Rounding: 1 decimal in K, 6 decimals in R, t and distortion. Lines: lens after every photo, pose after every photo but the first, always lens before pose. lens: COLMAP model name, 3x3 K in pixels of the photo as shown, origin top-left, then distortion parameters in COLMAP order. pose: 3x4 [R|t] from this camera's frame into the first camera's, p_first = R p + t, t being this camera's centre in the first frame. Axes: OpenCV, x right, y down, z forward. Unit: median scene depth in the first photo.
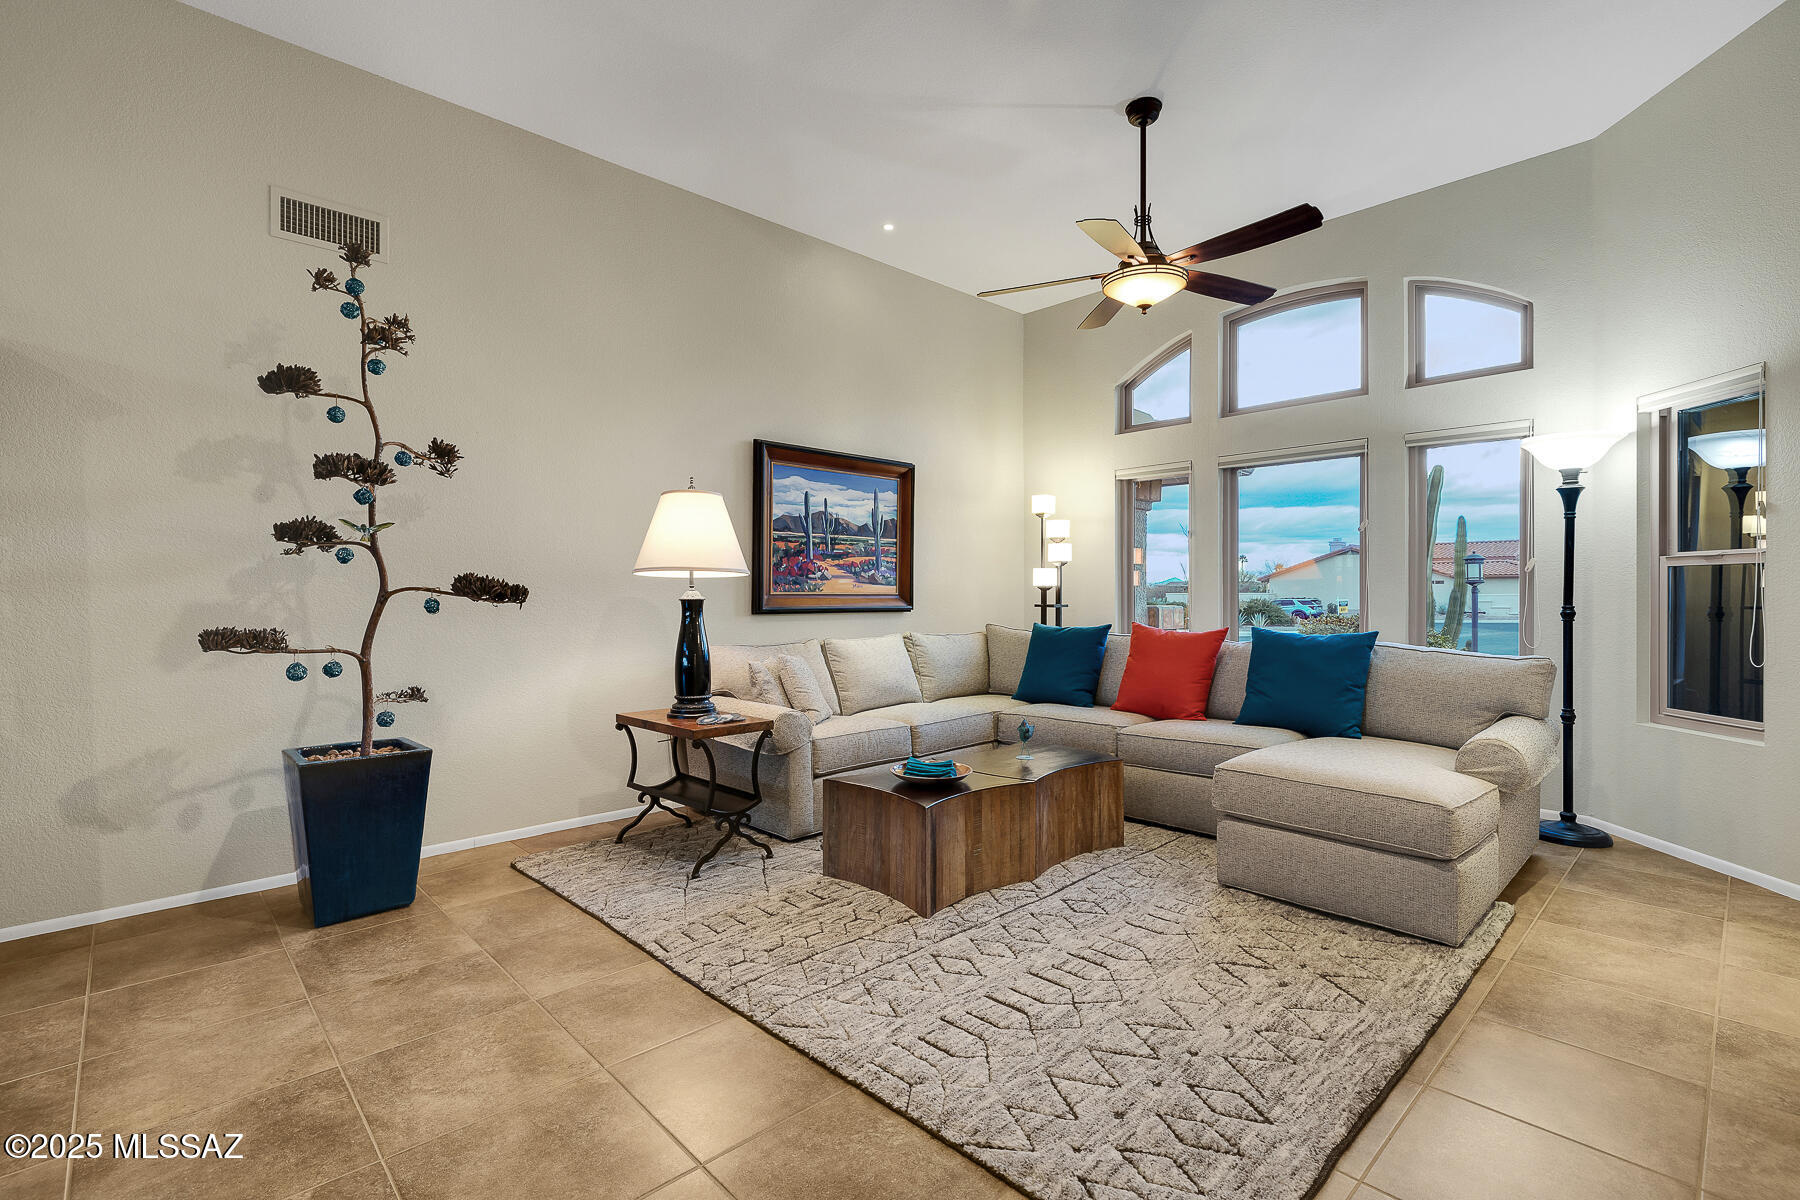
lens RADIAL K [[804.1, 0, 900.0], [0, 804.1, 600.0], [0, 0, 1]] dist [0.000177, 0.000190]
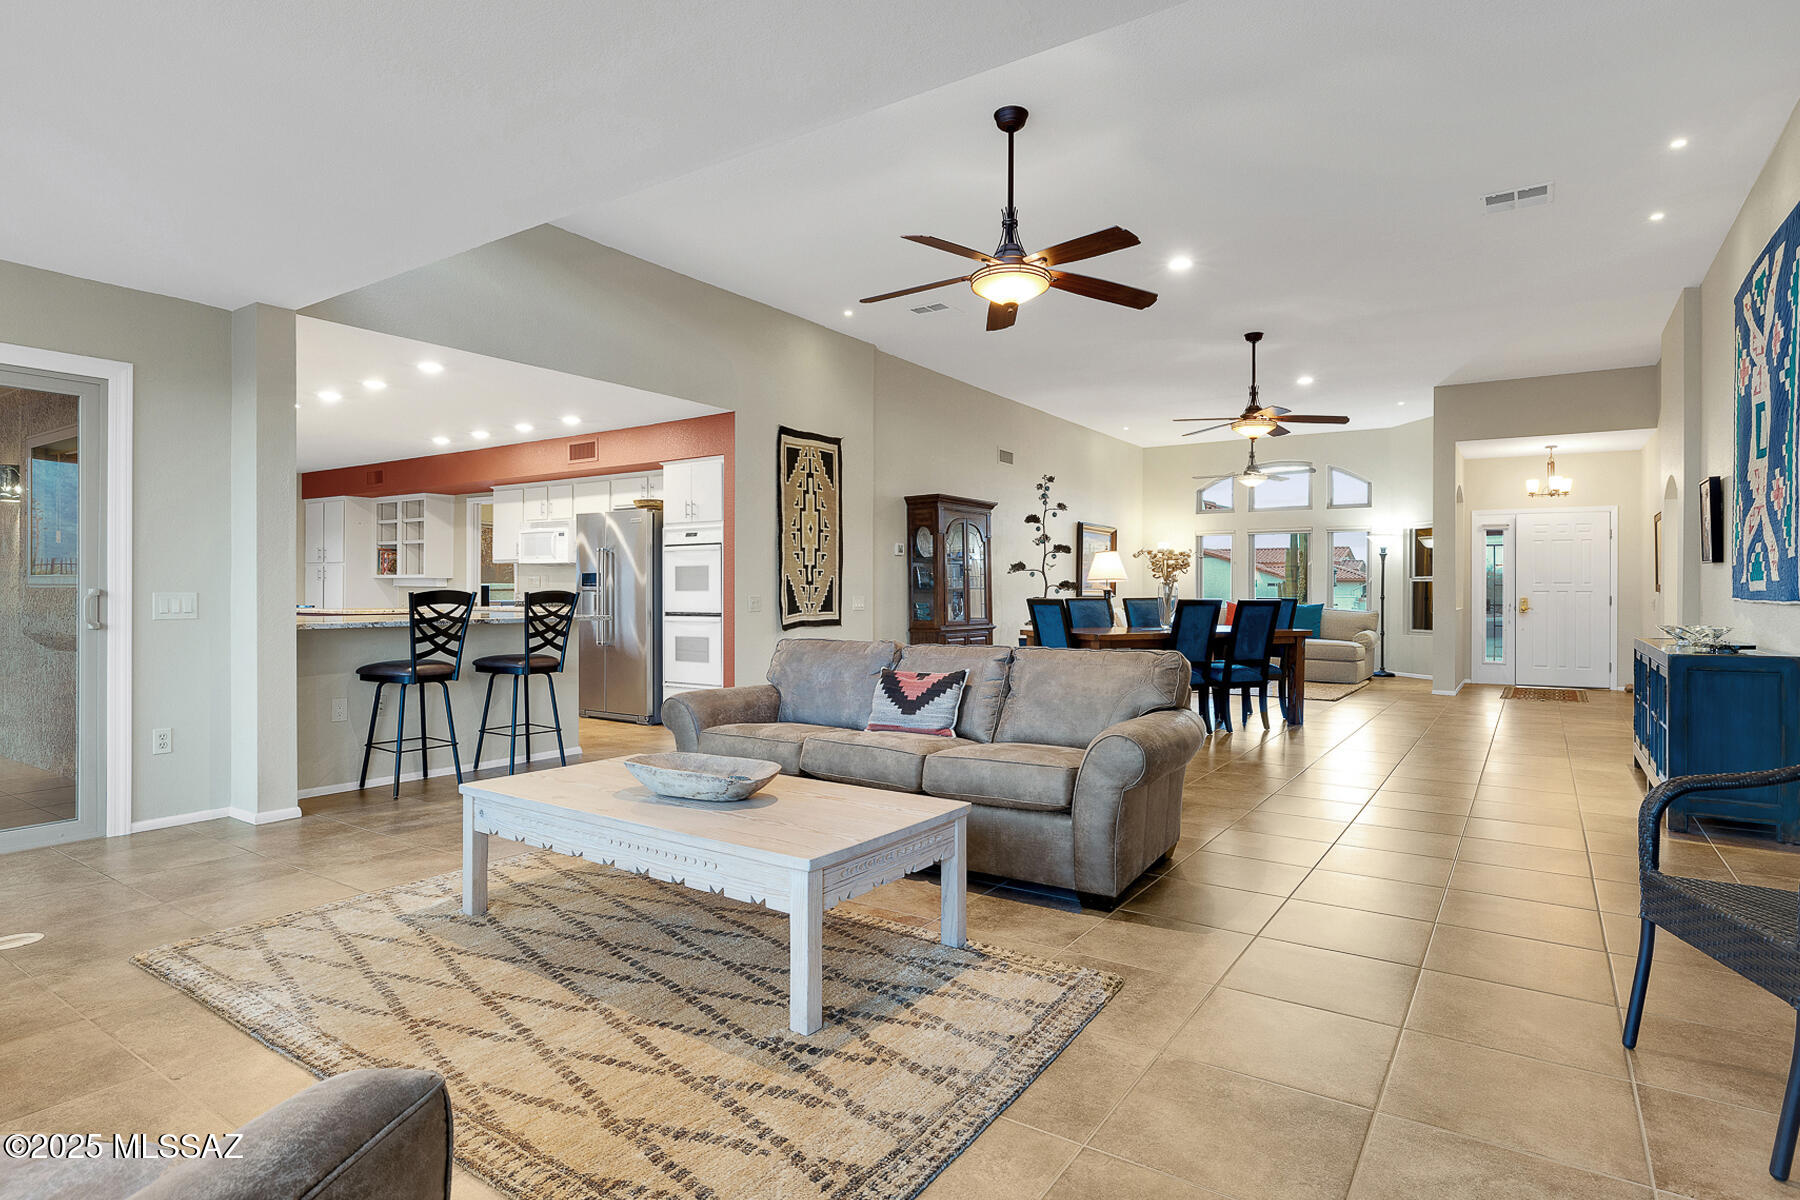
lens RADIAL K [[986.4, 0, 900.0], [0, 986.4, 600.0], [0, 0, 1]] dist [0.000578, 0.000176]
pose [[0.966663, 0.002900, 0.256035, -1.448483], [-0.003123, 0.999995, 0.000465, 0.023860], [-0.256032, -0.001249, 0.966667, -1.637991]]
